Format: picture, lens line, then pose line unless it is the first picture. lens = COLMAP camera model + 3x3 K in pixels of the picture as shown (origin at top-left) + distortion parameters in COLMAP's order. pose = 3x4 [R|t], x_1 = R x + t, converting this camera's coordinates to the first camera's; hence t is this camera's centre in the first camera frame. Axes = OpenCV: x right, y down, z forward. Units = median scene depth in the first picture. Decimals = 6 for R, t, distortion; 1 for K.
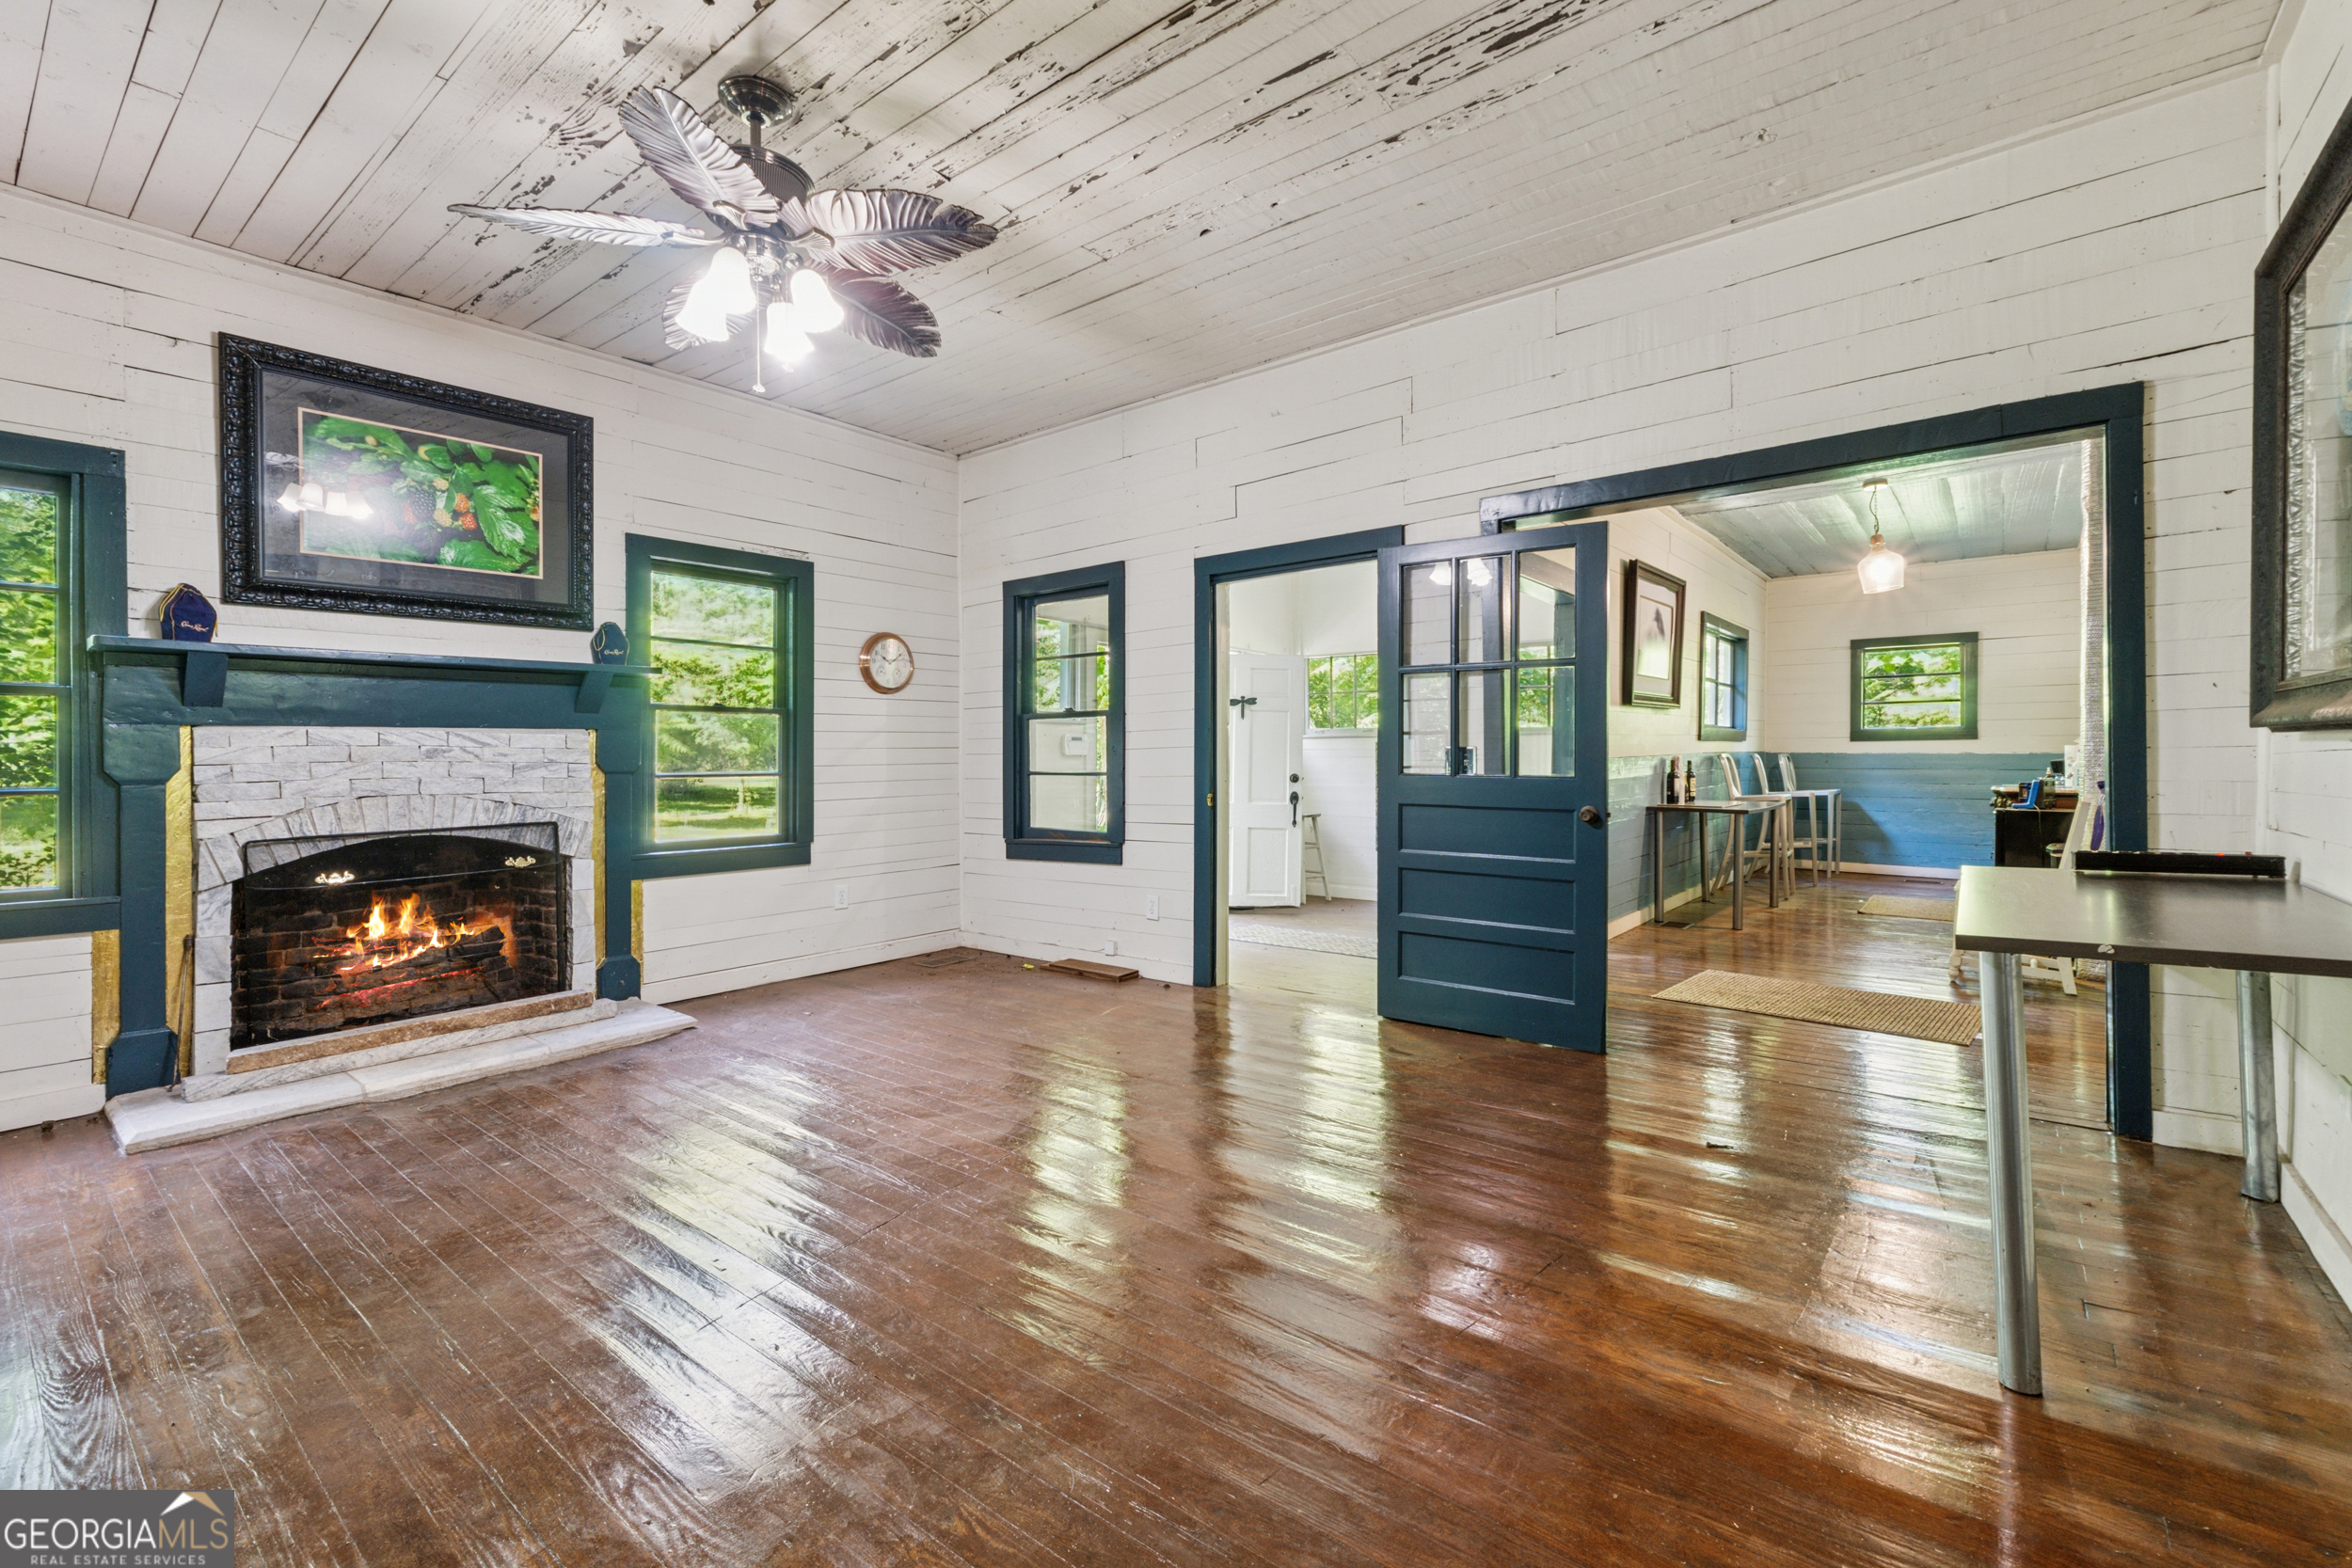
lens RADIAL K [[999.7, 0, 1186.8], [0, 999.7, 751.9], [0, 0, 1]] dist [-0.000281, 0.000536]
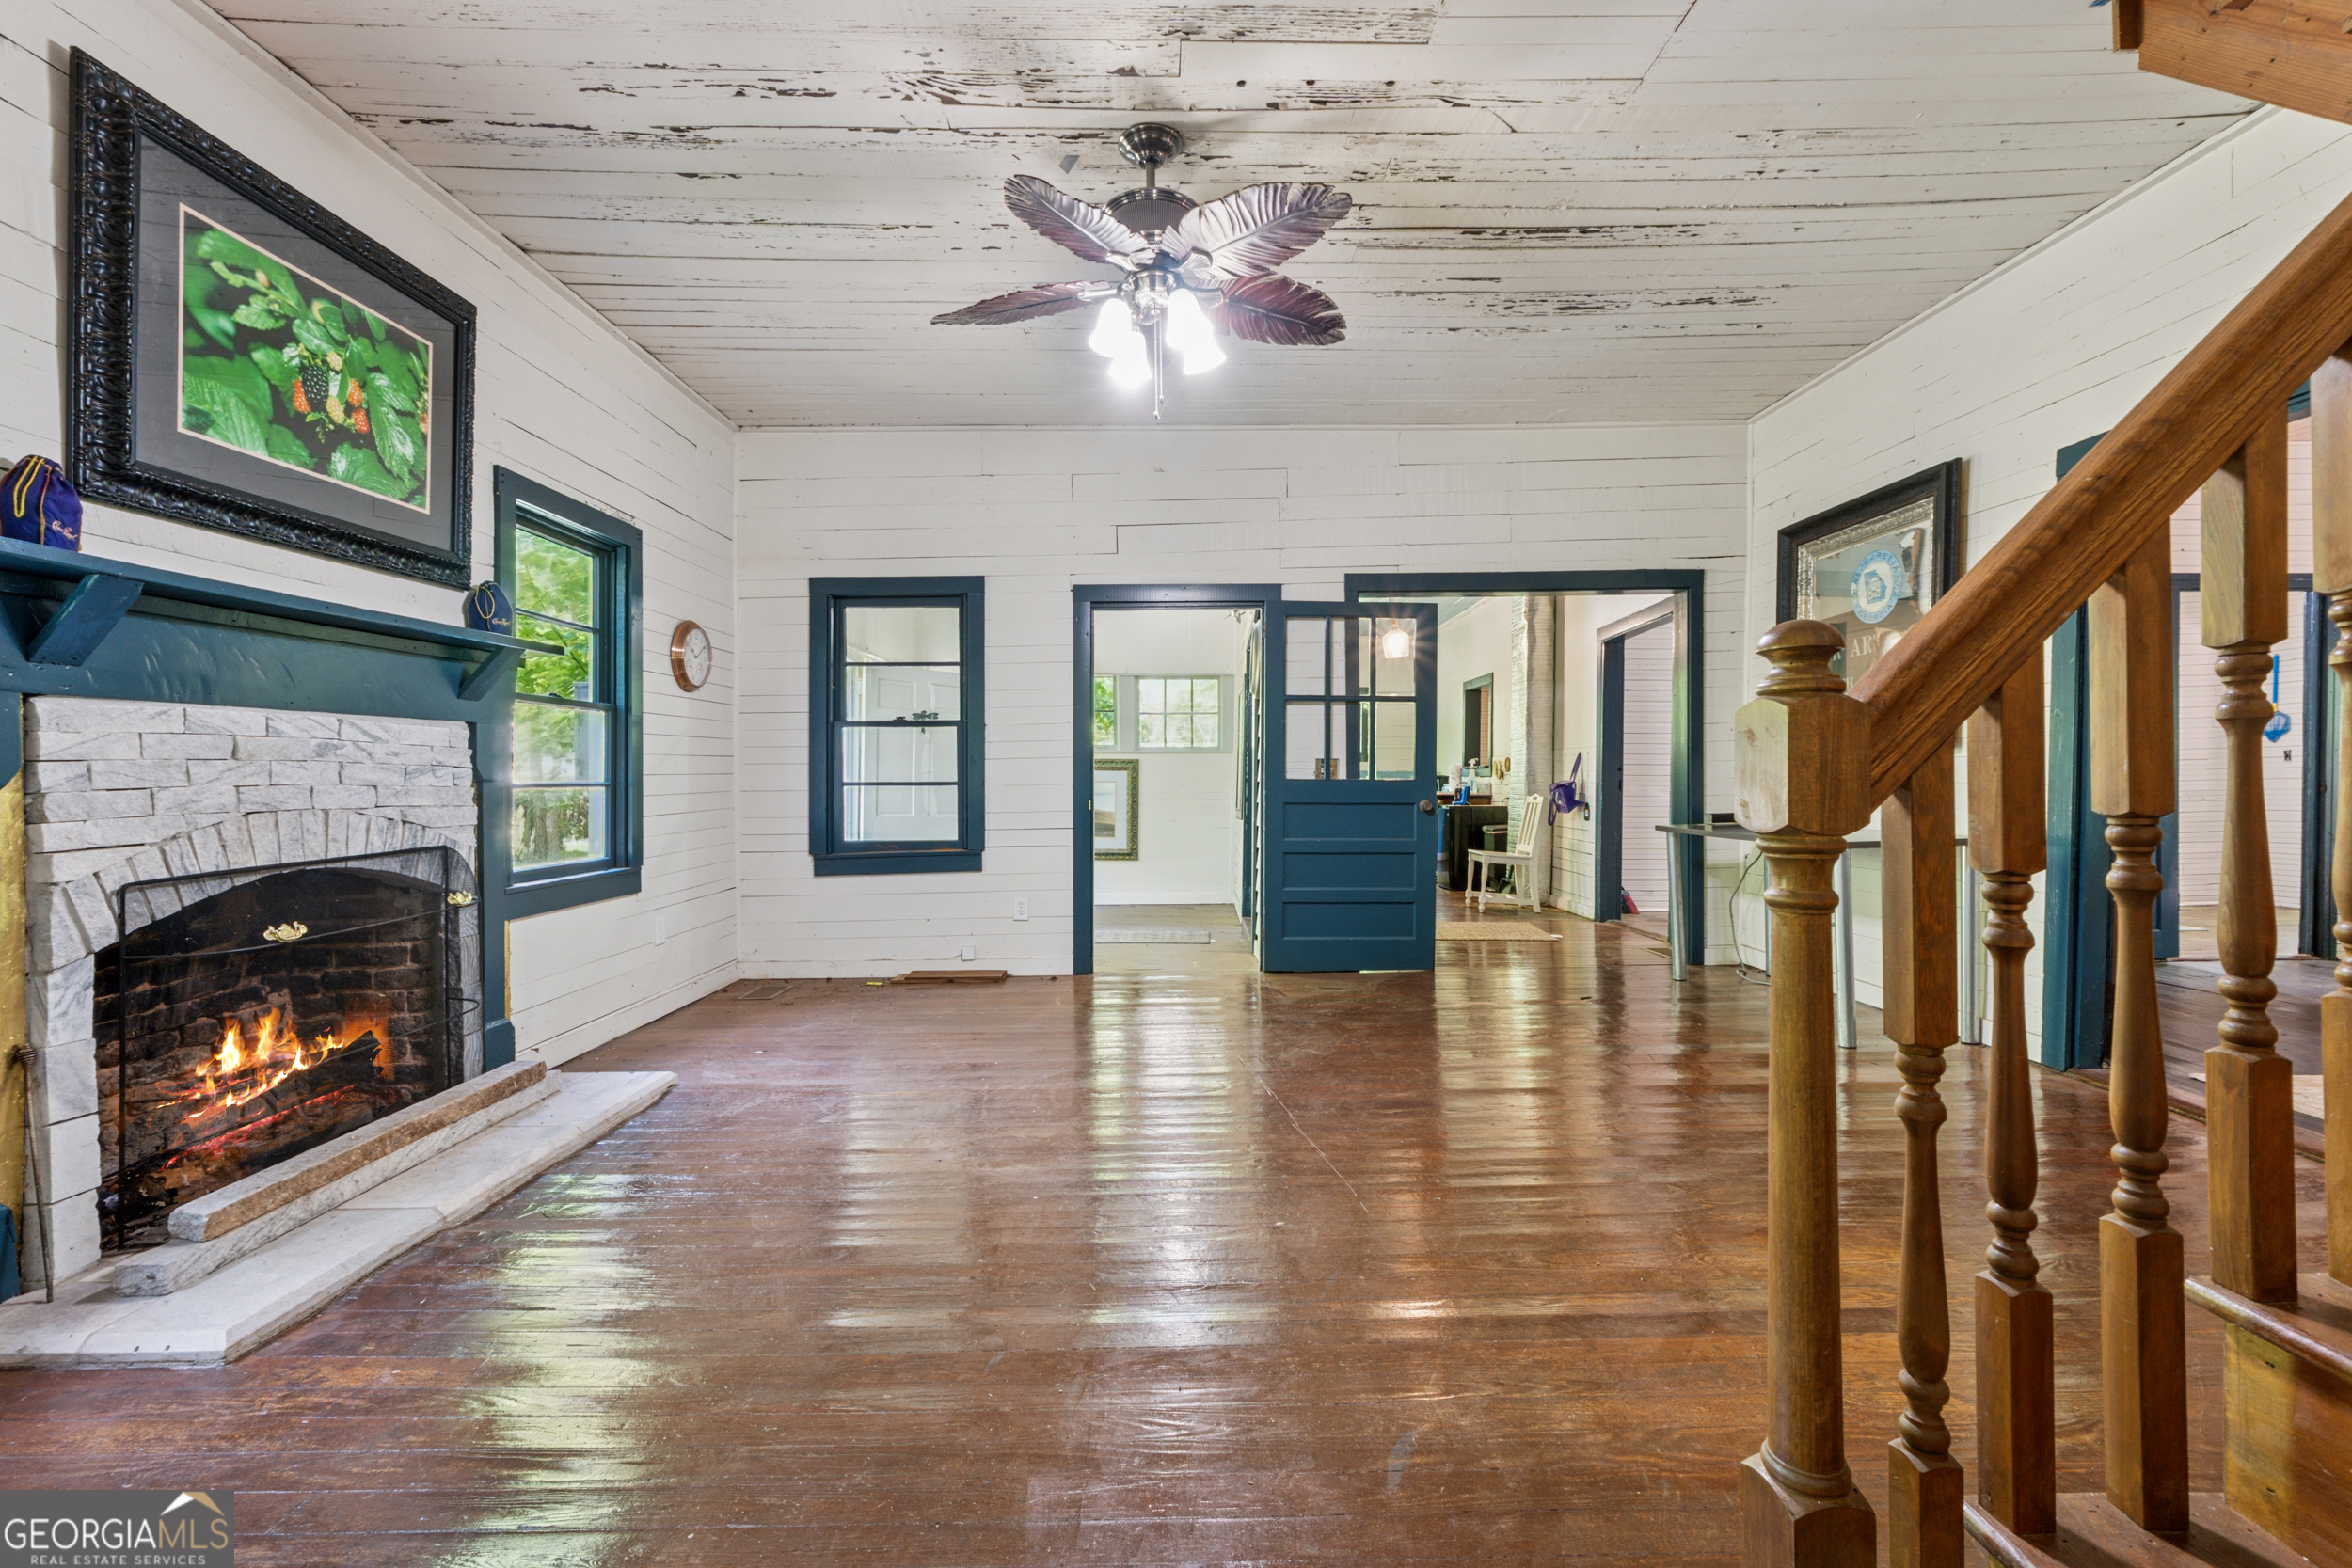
lens RADIAL K [[999.7, 0, 1188.4], [0, 999.7, 784.9], [0, 0, 1]] dist [-0.000281, 0.000536]
pose [[0.778539, -0.004836, 0.627577, -0.623697], [-0.001405, 0.999954, 0.009448, 0.015951], [-0.627594, -0.008237, 0.778497, 0.075489]]
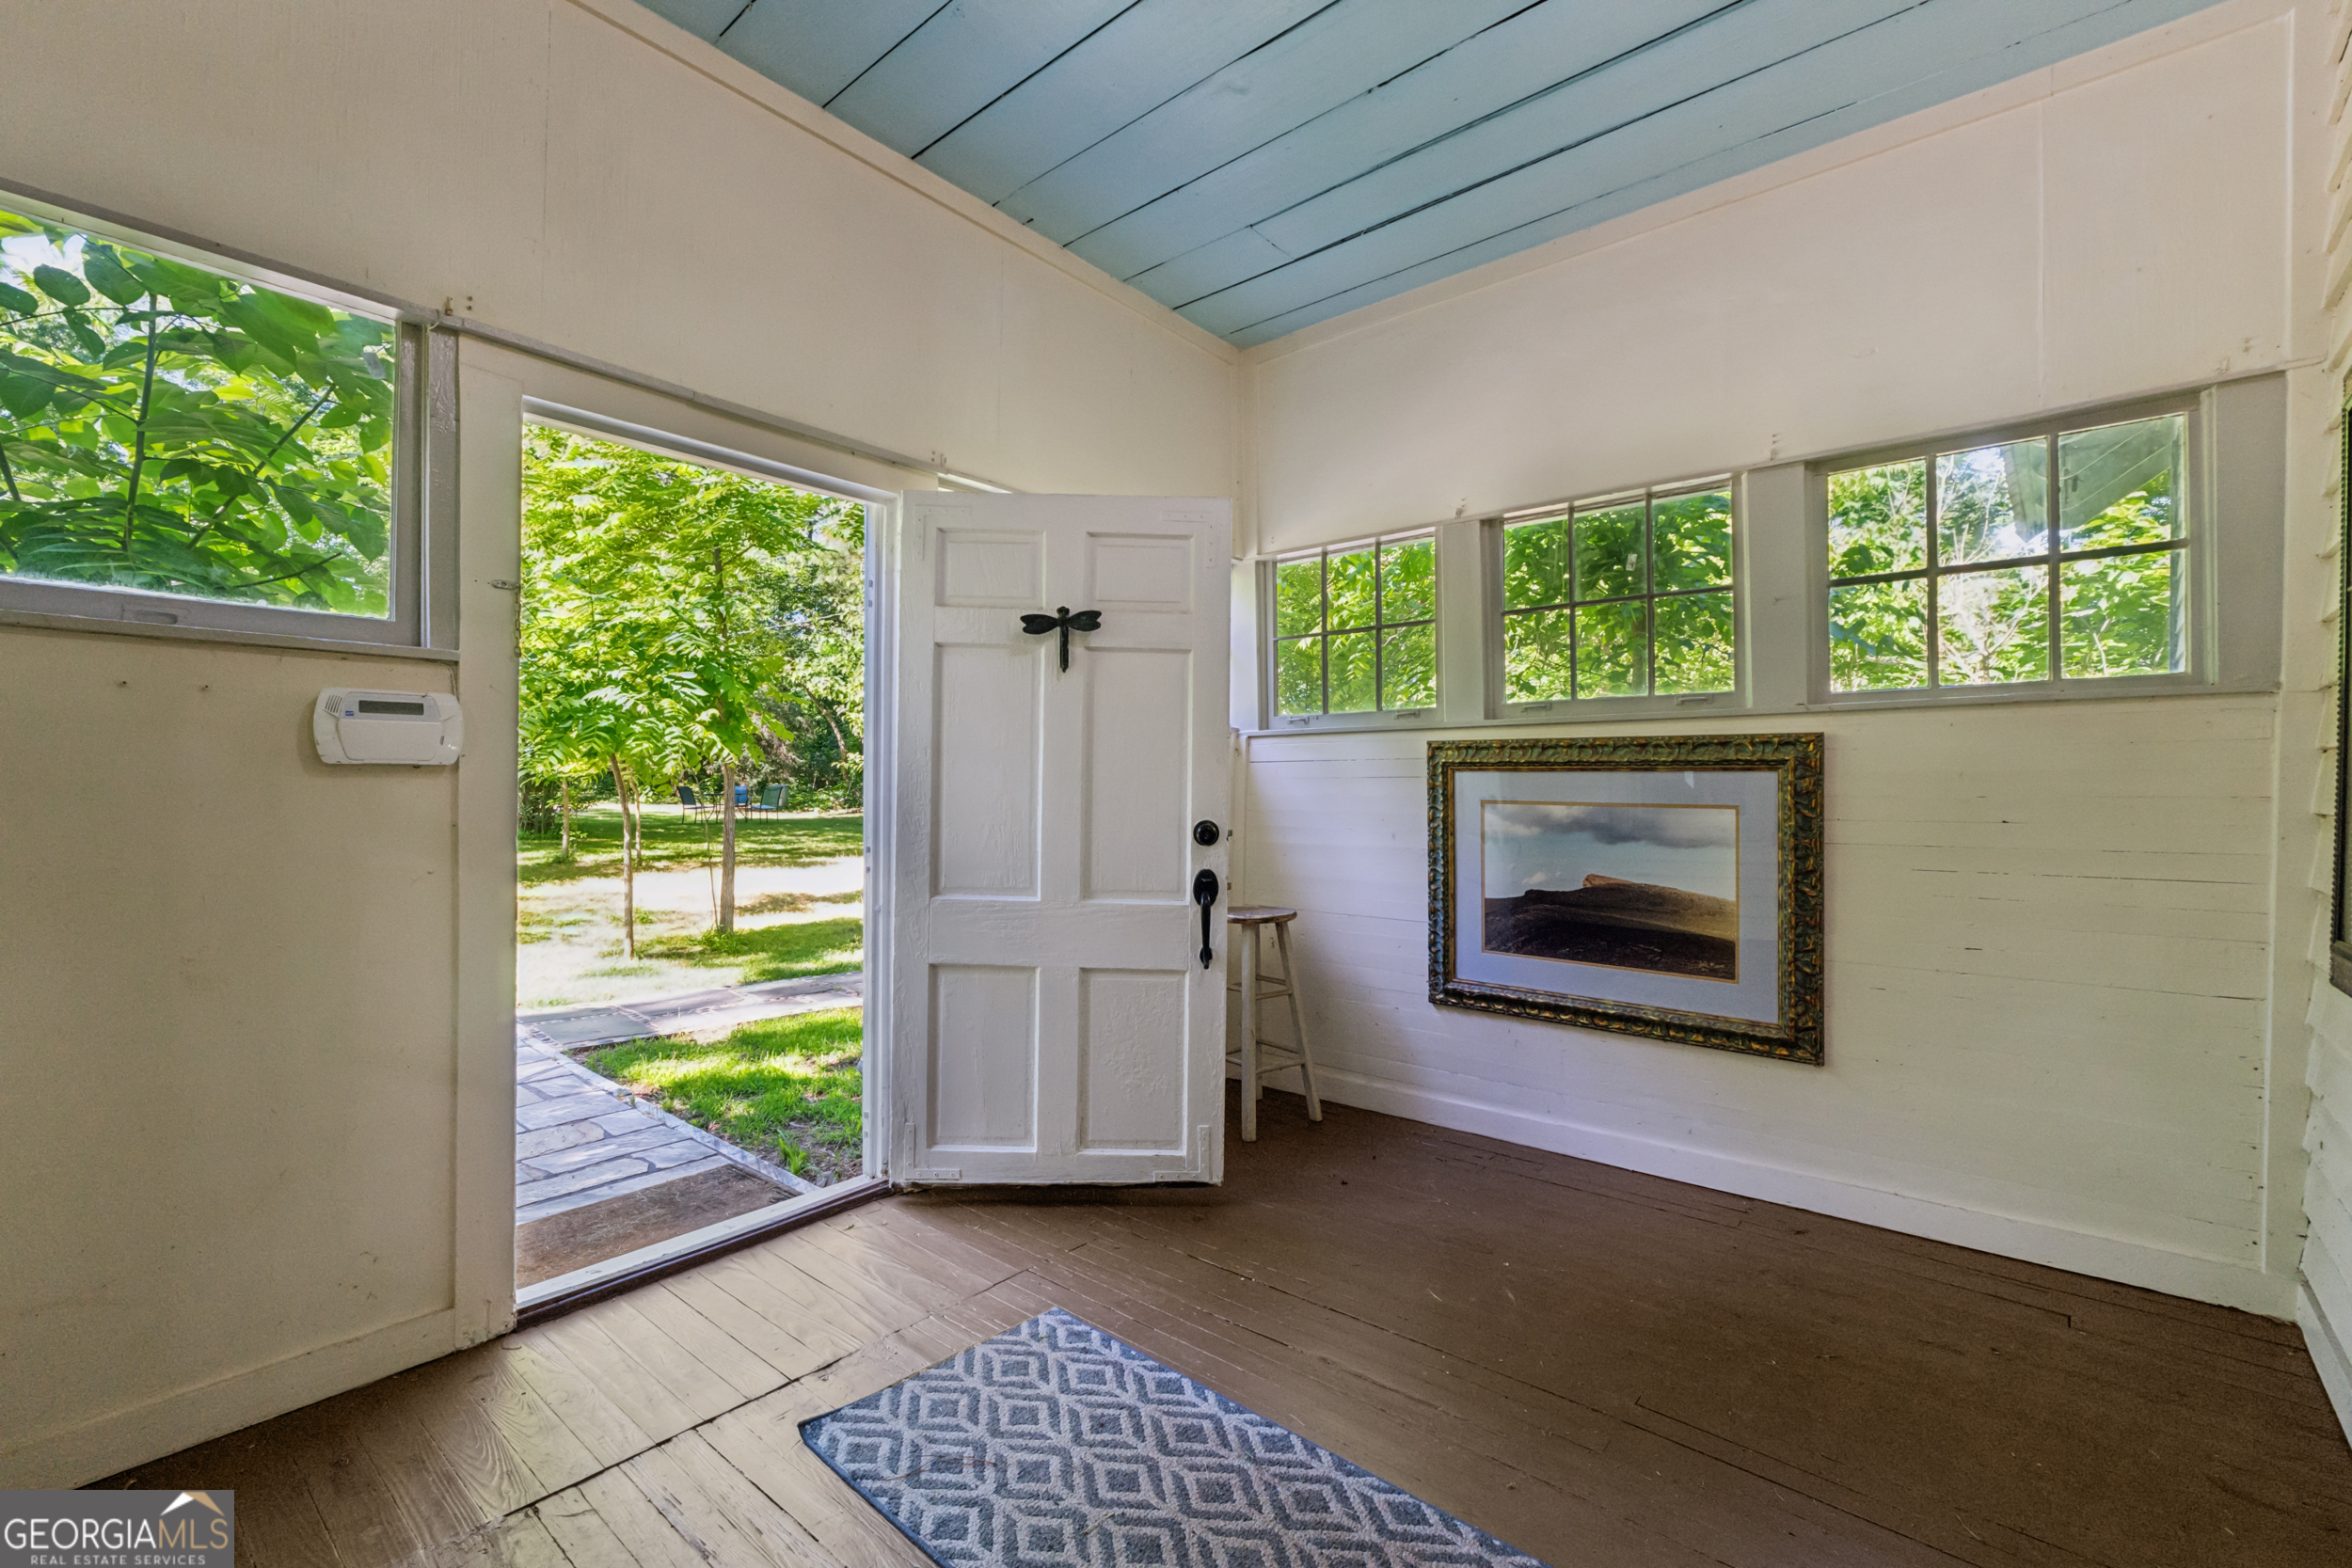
lens RADIAL K [[999.7, 0, 1183.6], [0, 999.7, 789.2], [0, 0, 1]] dist [-0.000281, 0.000536]
pose [[0.998764, 0.000088, -0.049707, 0.198403], [-0.000006, 0.999999, 0.001647, 0.016149], [0.049707, -0.001645, 0.998762, 1.072543]]
